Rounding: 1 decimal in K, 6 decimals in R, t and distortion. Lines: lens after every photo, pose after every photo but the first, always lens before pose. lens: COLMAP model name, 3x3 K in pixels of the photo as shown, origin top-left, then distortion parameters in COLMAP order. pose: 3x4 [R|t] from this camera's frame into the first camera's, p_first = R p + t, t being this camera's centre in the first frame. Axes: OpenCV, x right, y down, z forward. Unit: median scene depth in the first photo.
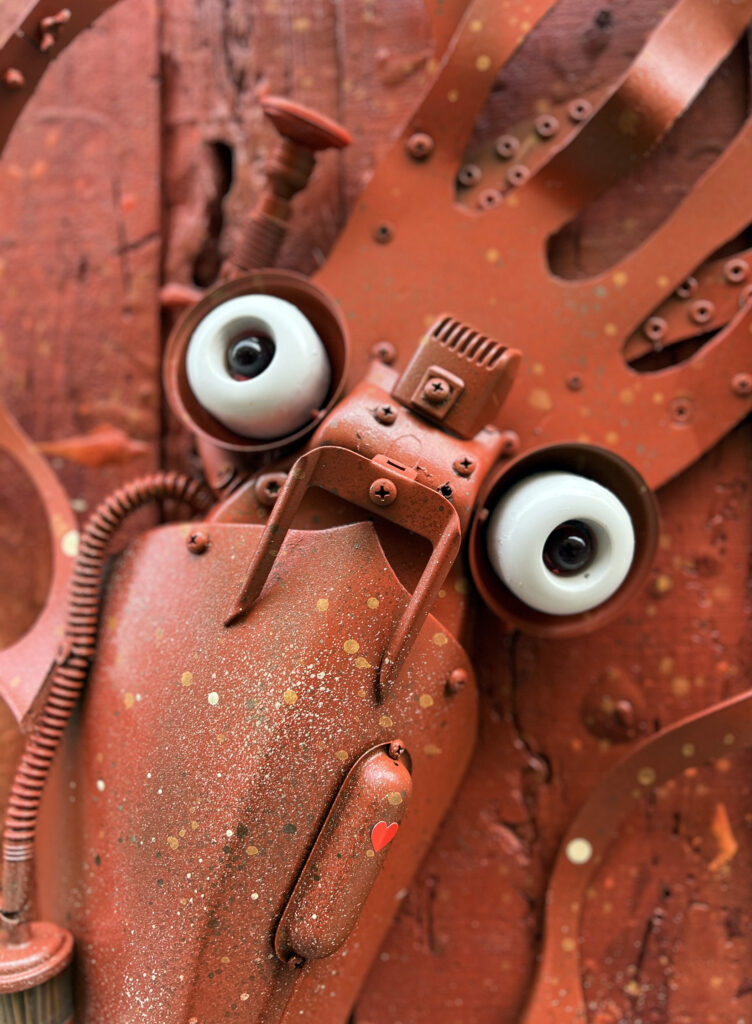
lens RADIAL K [[767.9, 0, 399.6], [0, 767.9, 510.1], [0, 0, 1]] dist [0.028995, -0.008564]
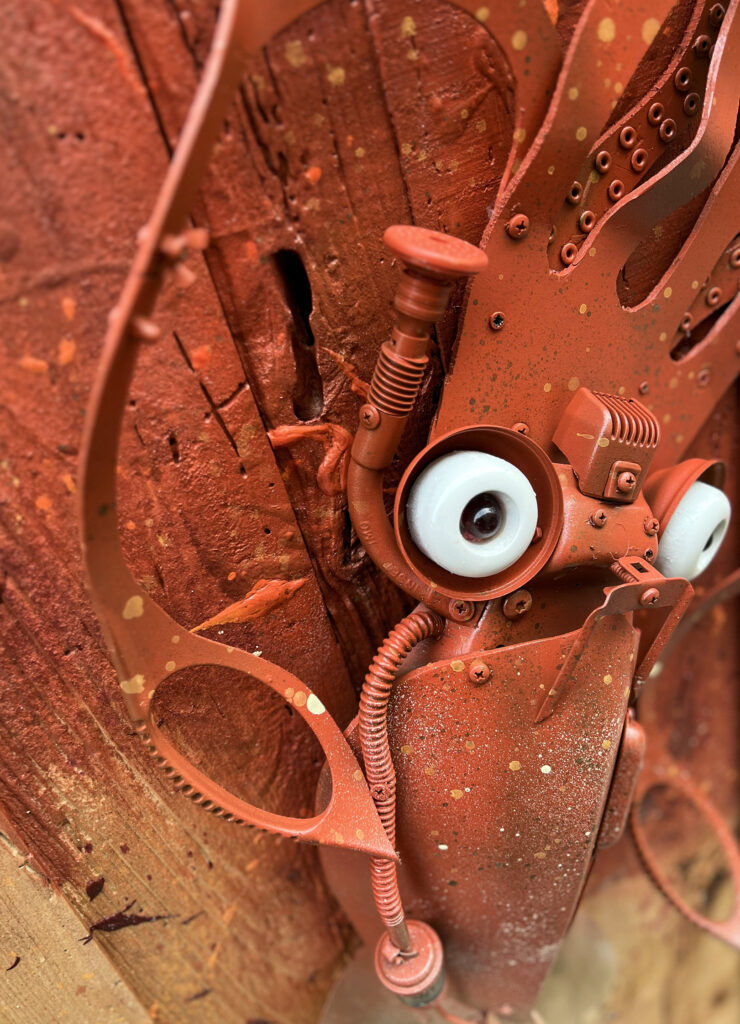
lens RADIAL K [[769.9, 0, 370.5], [0, 769.9, 488.1], [0, 0, 1]] dist [0.000584, 0.077522]
pose [[0.819381, -0.432215, 0.376570, -0.647790], [0.210263, 0.837721, 0.503997, -0.739622], [-0.533296, -0.333787, 0.777291, 0.245917]]
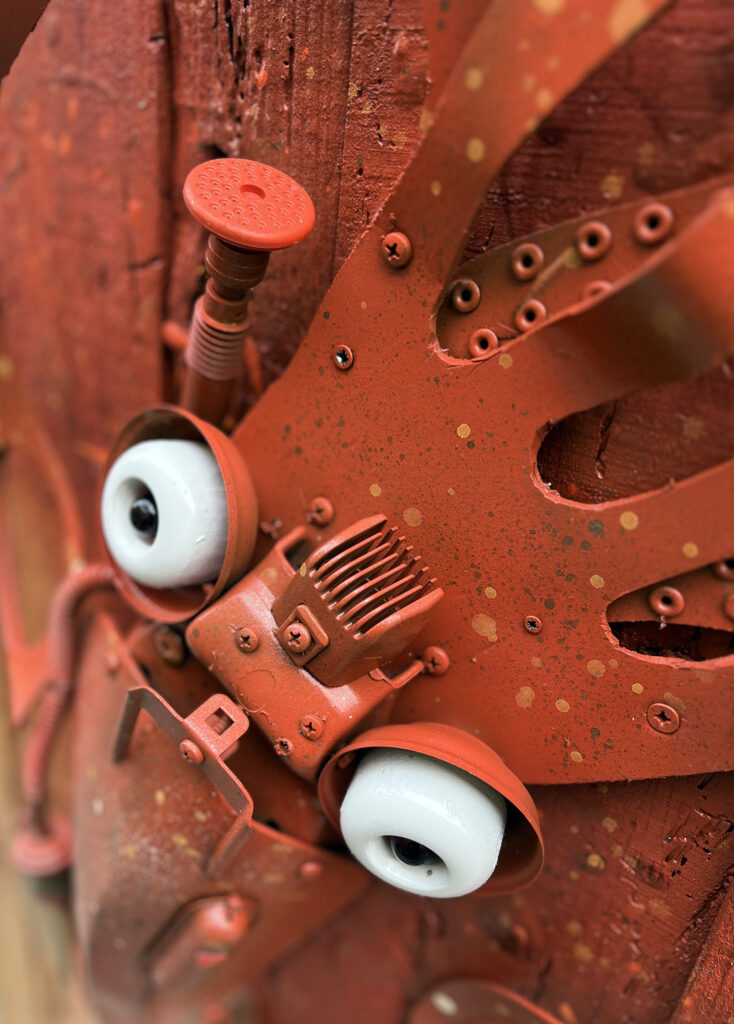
lens RADIAL K [[794.7, 0, 365.8], [0, 794.7, 544.8], [0, 0, 1]] dist [0.021302, -0.001691]
pose [[0.851843, 0.326980, -0.409203, 0.384327], [-0.100880, 0.869013, 0.484396, -0.595835], [0.513991, -0.371349, 0.773249, 0.359563]]
